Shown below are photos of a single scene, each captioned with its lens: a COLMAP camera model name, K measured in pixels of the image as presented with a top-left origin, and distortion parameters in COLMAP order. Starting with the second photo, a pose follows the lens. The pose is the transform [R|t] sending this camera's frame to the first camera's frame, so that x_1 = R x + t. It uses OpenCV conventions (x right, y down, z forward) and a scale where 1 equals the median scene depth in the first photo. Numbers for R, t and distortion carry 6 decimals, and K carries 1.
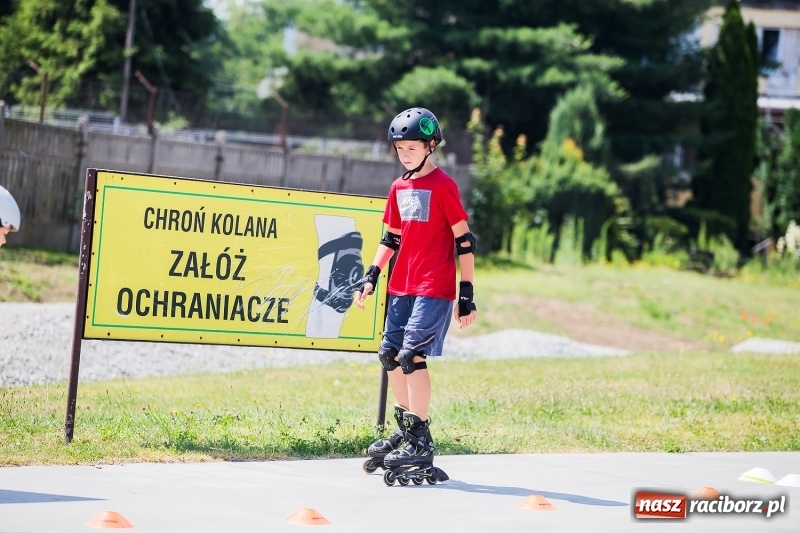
lens RADIAL K [[3145.8, 0, 400.0], [0, 3145.8, 266.5], [0, 0, 1]] dist [0.263279, 2.153930]
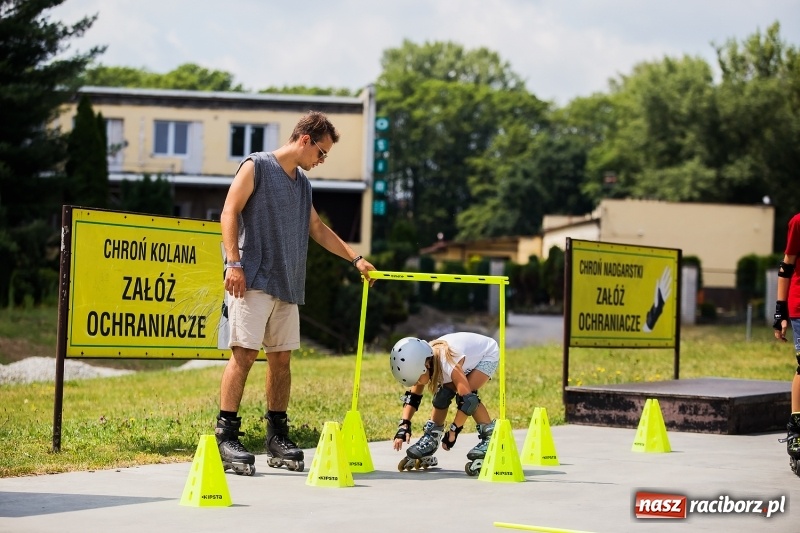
lens RADIAL K [[2412.6, 0, 400.0], [0, 2412.6, 266.5], [0, 0, 1]] dist [-0.024617, -0.216098]
pose [[0.955382, -0.041337, 0.292466, -0.227848], [0.046838, 0.998832, -0.011828, 0.005983], [-0.291635, 0.024999, 0.956203, 0.145046]]
